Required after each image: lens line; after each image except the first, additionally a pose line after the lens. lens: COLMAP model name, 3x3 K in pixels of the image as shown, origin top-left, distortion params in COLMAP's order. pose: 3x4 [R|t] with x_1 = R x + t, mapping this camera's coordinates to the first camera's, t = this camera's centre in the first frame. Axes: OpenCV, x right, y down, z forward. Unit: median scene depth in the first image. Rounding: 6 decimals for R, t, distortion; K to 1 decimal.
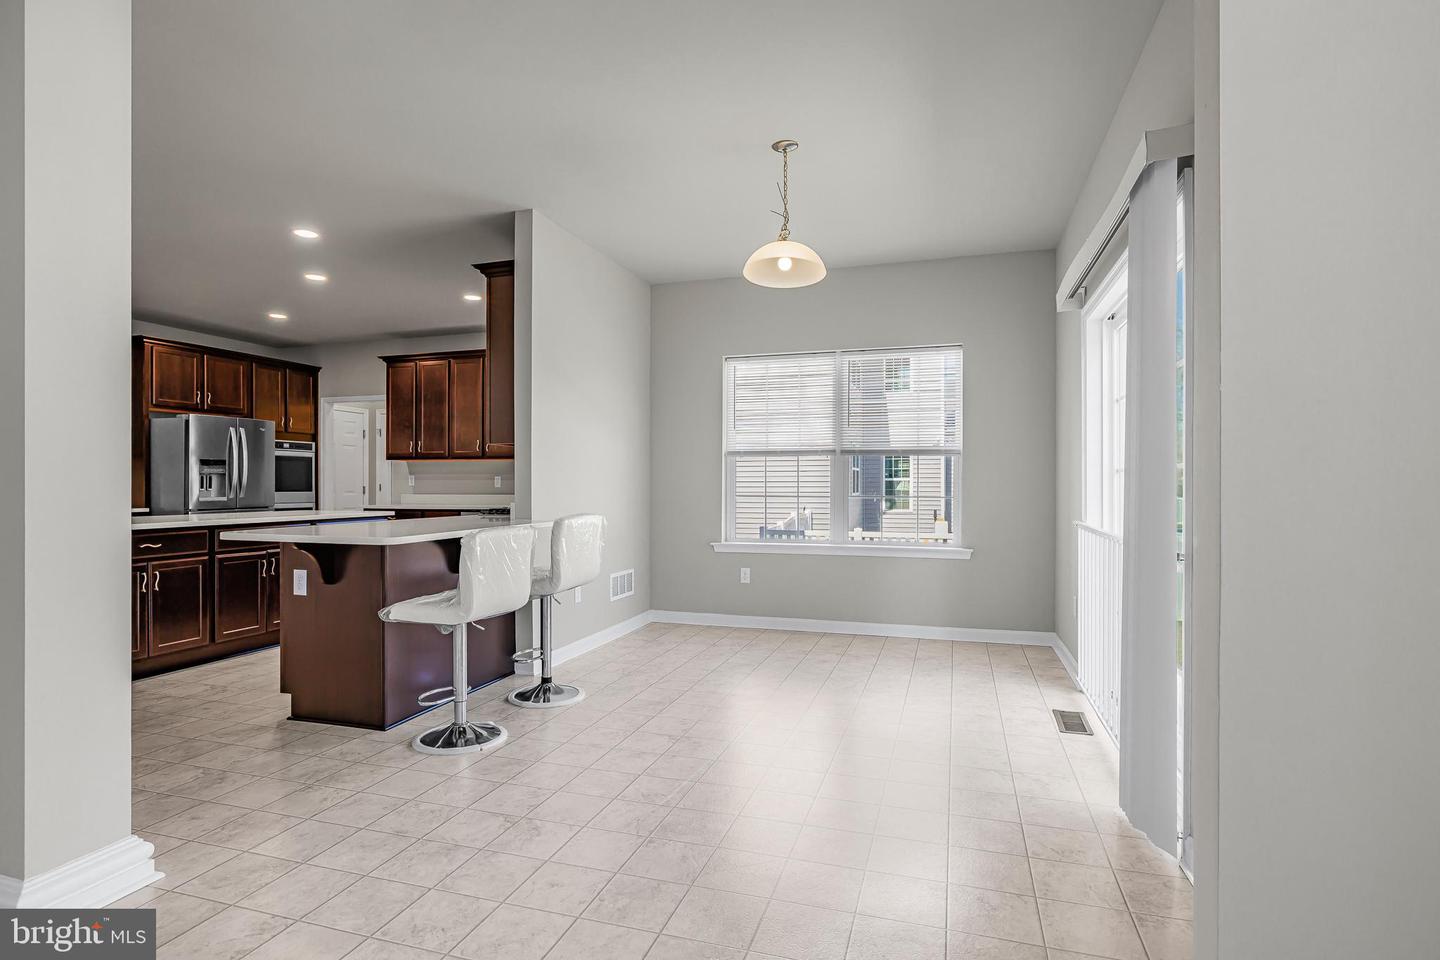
lens RADIAL K [[740.2, 0, 718.3], [0, 740.2, 487.8], [0, 0, 1]] dist [-0.003103, -0.000548]
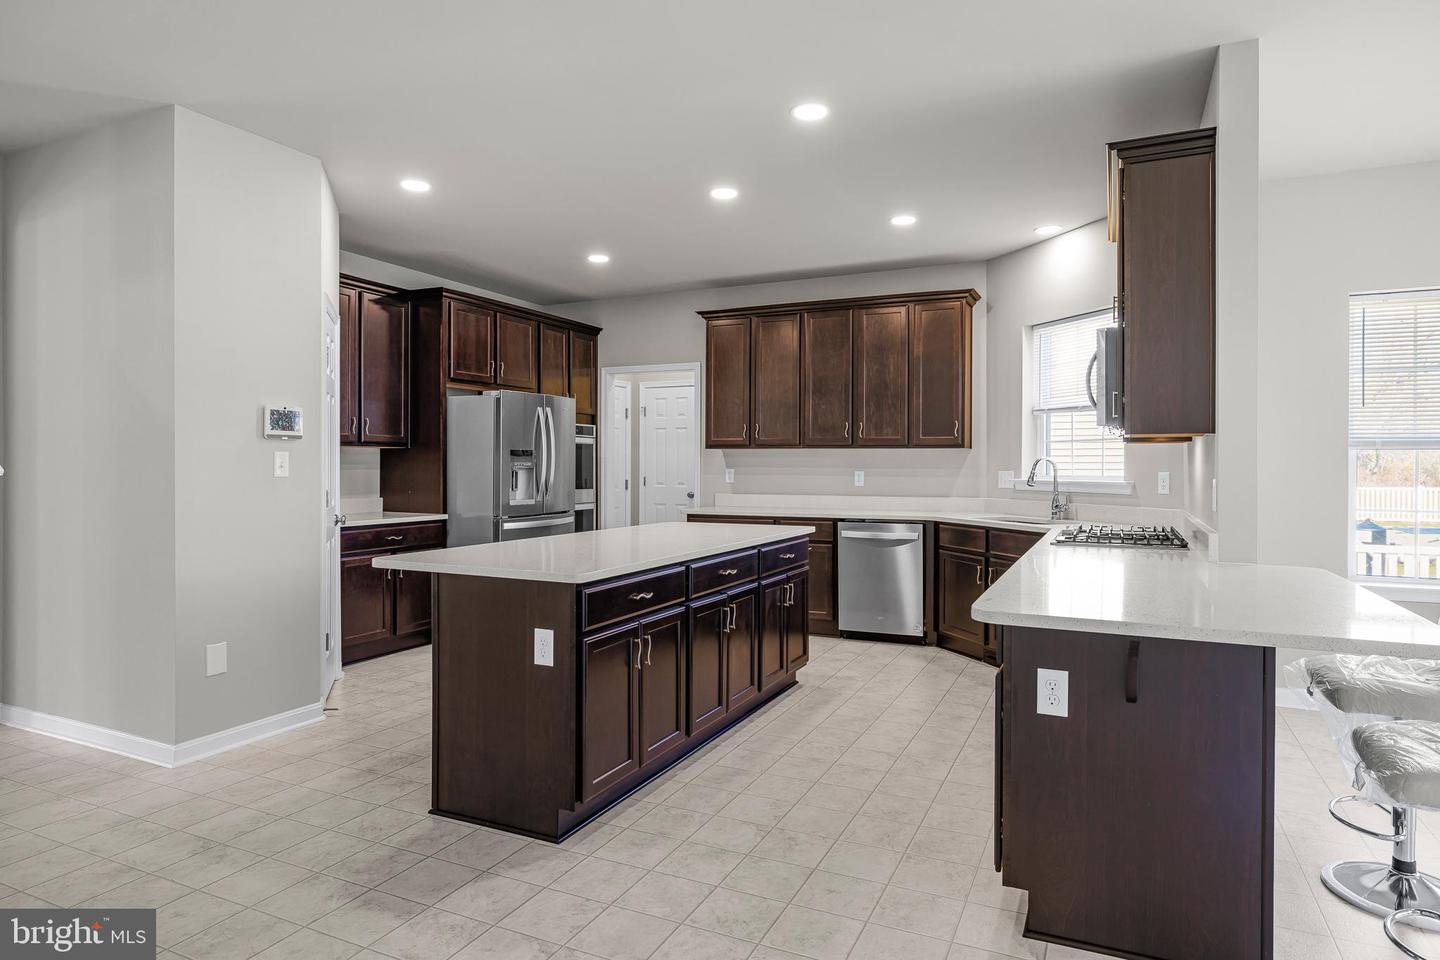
lens RADIAL K [[842.0, 0, 721.1], [0, 842.0, 475.8], [0, 0, 1]] dist [-0.003046, -0.000100]
pose [[0.990955, 0.005627, -0.134079, -0.334731], [-0.004686, 0.999962, 0.007333, -0.017428], [0.134116, -0.006638, 0.990943, 0.157224]]
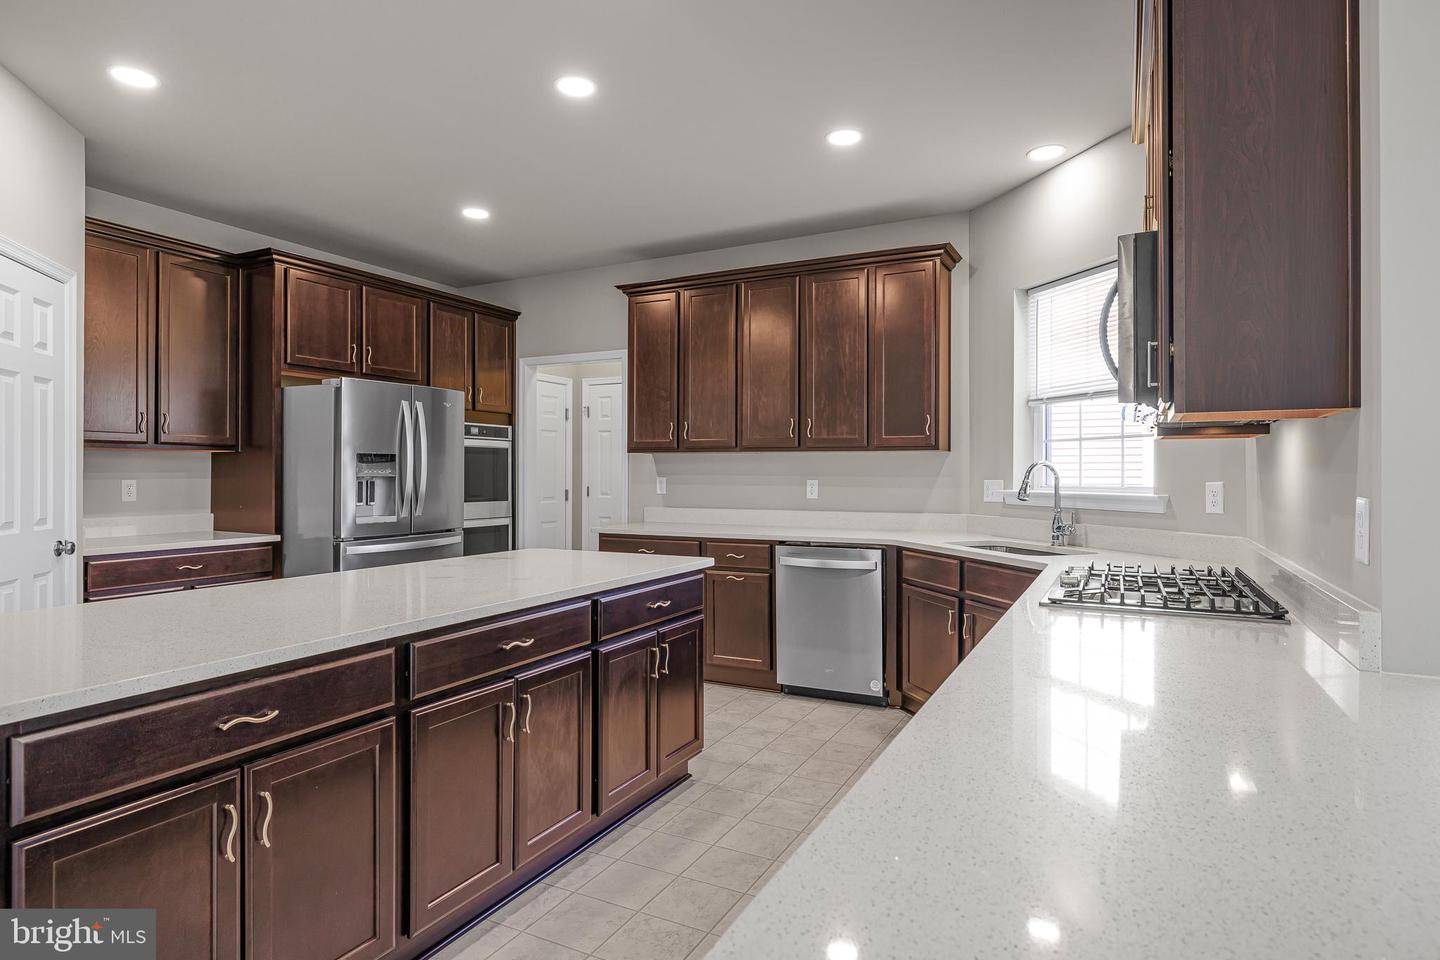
lens RADIAL K [[793.9, 0, 720.0], [0, 793.9, 480.0], [0, 0, 1]] dist [0.000040, -0.000371]
pose [[0.985650, 0.003994, -0.168754, -0.273951], [-0.003461, 0.999988, 0.003451, -0.018461], [0.168766, -0.002818, 0.985652, 0.375347]]
